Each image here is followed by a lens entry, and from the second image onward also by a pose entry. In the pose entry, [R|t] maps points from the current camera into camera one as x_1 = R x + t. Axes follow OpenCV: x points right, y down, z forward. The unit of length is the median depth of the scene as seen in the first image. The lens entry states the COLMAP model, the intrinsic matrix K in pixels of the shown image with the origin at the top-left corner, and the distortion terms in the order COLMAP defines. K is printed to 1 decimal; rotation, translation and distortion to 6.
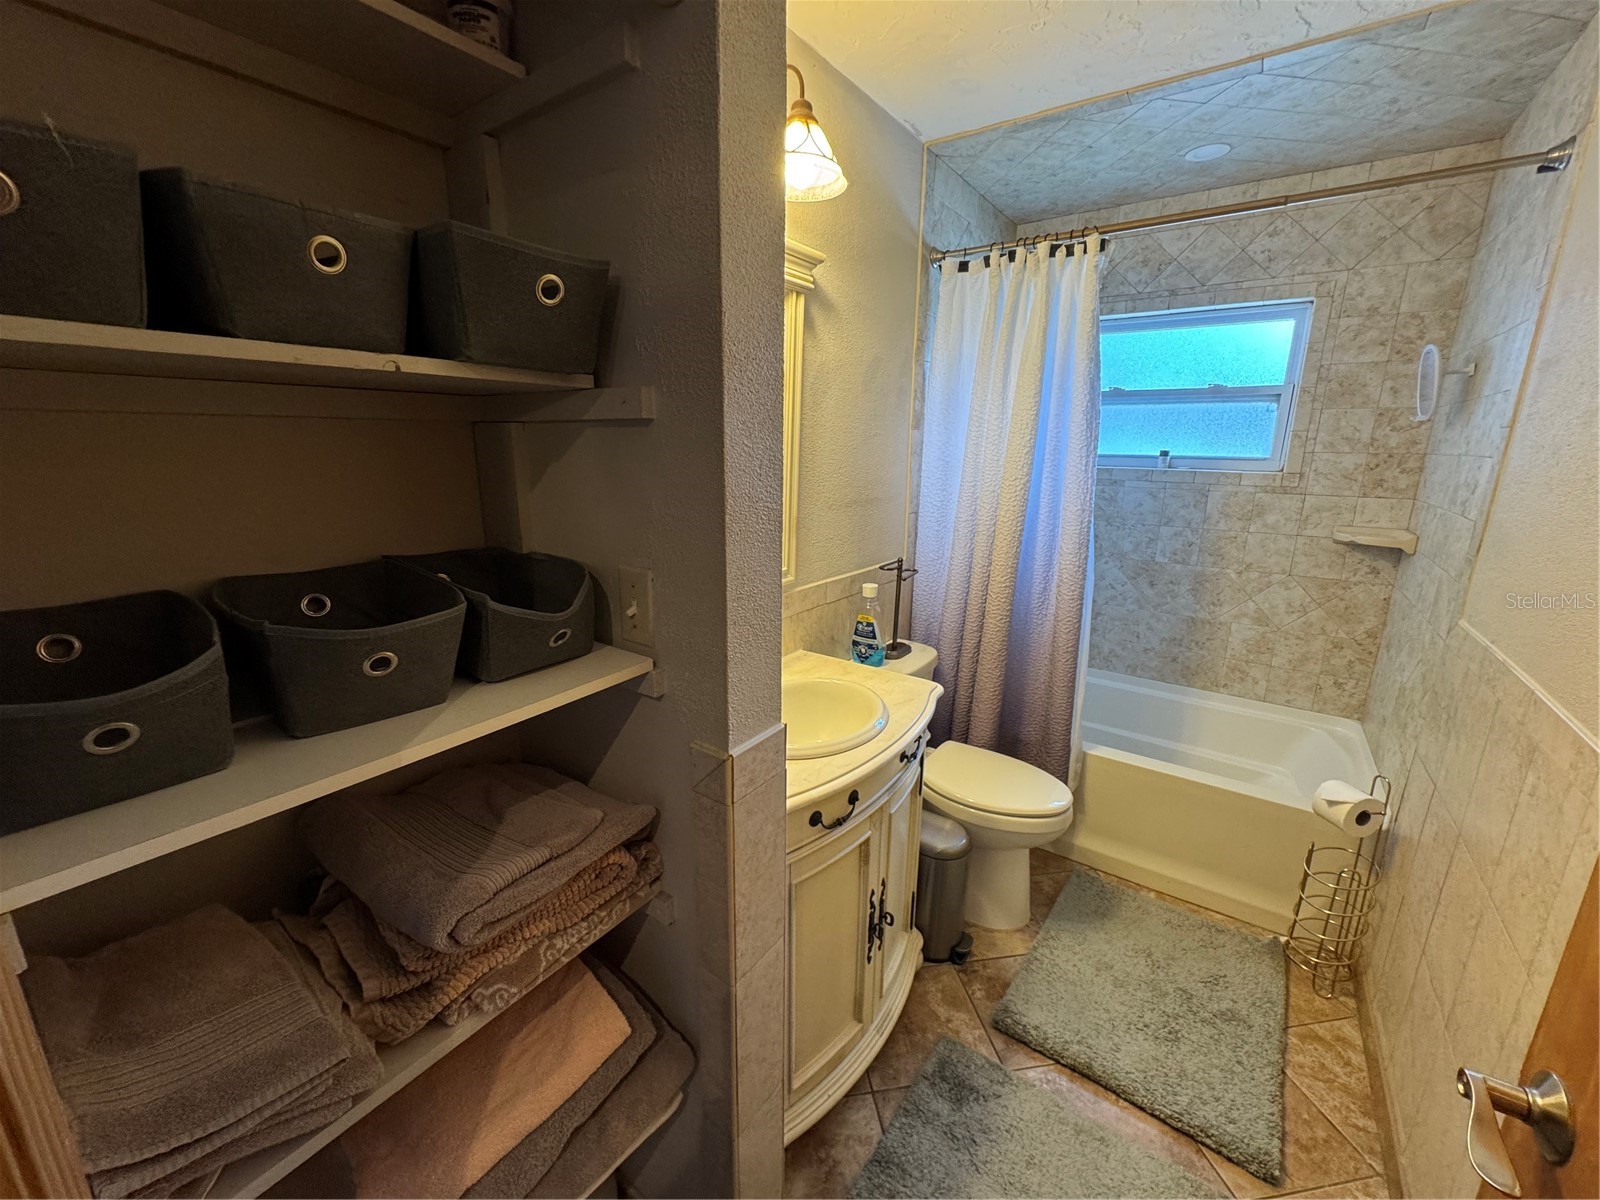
lens RADIAL K [[639.4, 0, 800.2], [0, 639.4, 600.3], [0, 0, 1]] dist [-0.000086, 0.001022]
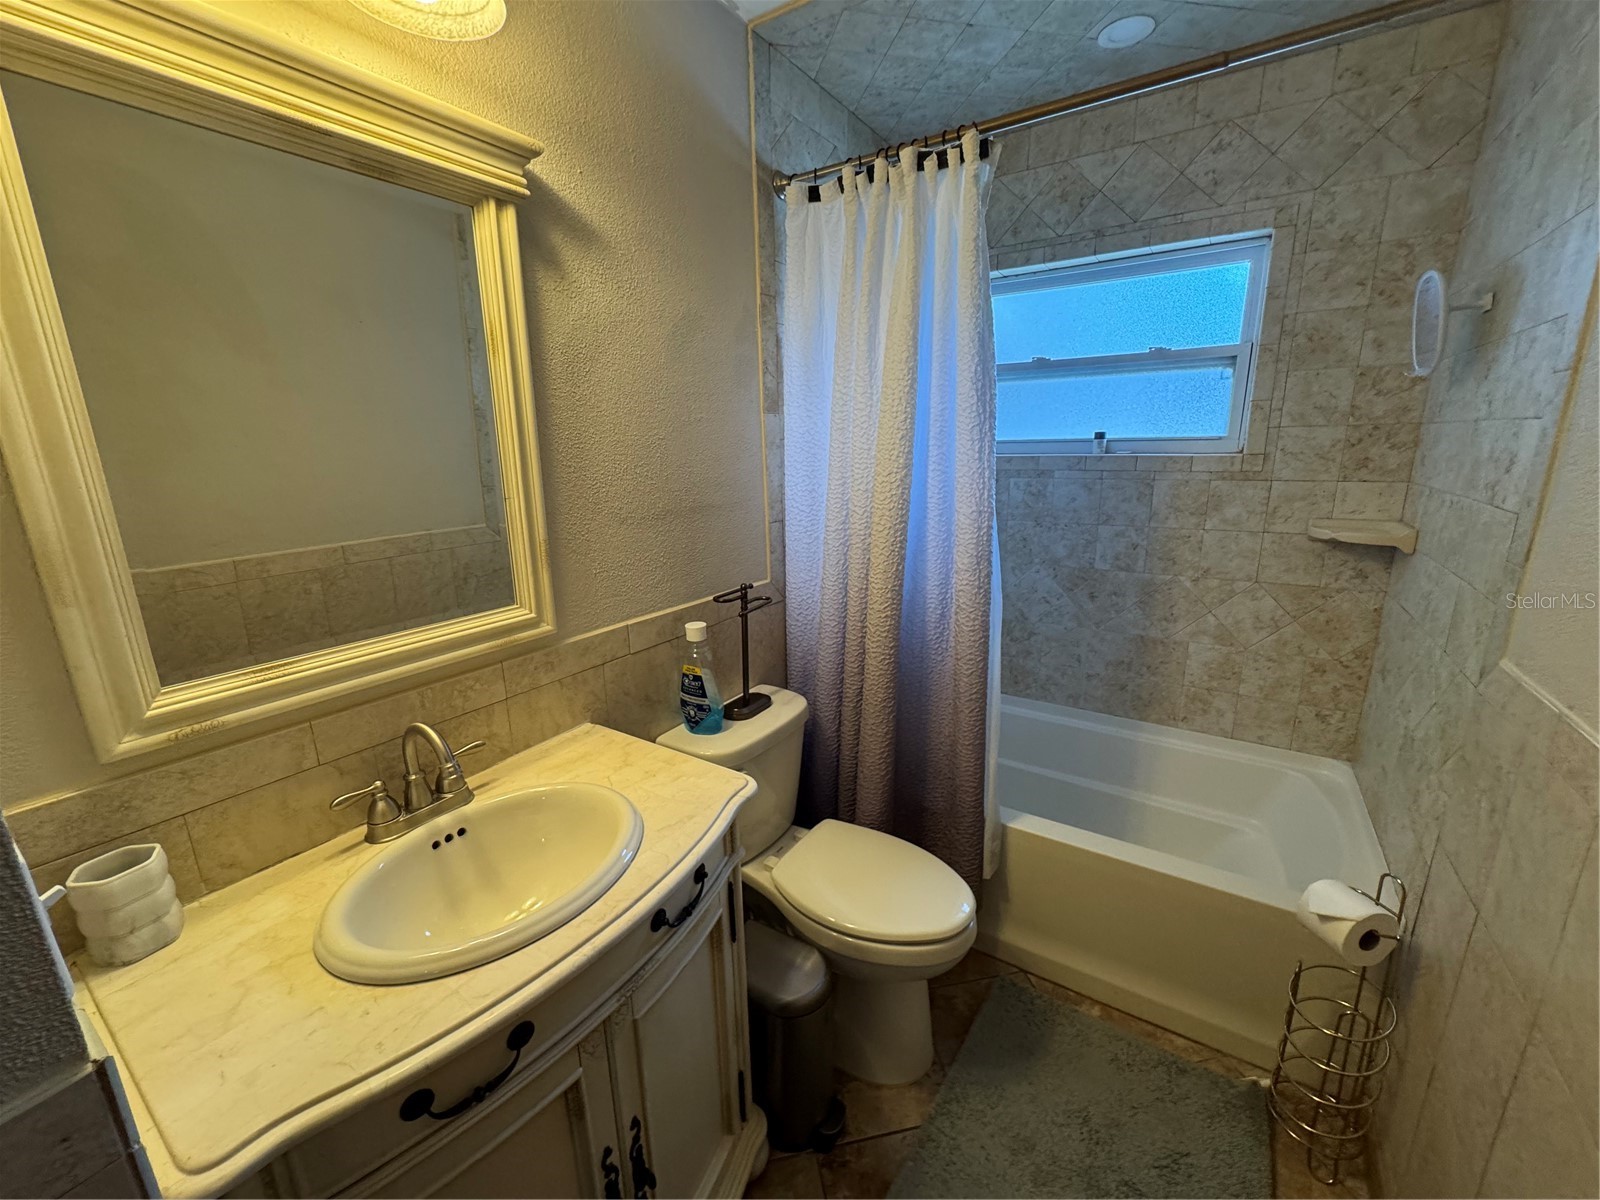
lens RADIAL K [[639.4, 0, 799.9], [0, 639.4, 600.4], [0, 0, 1]] dist [-0.000086, 0.001022]
pose [[0.998888, -0.039113, 0.026318, 0.206905], [0.039153, 0.999233, -0.000987, -0.045266], [-0.026259, 0.002016, 0.999653, 0.257874]]
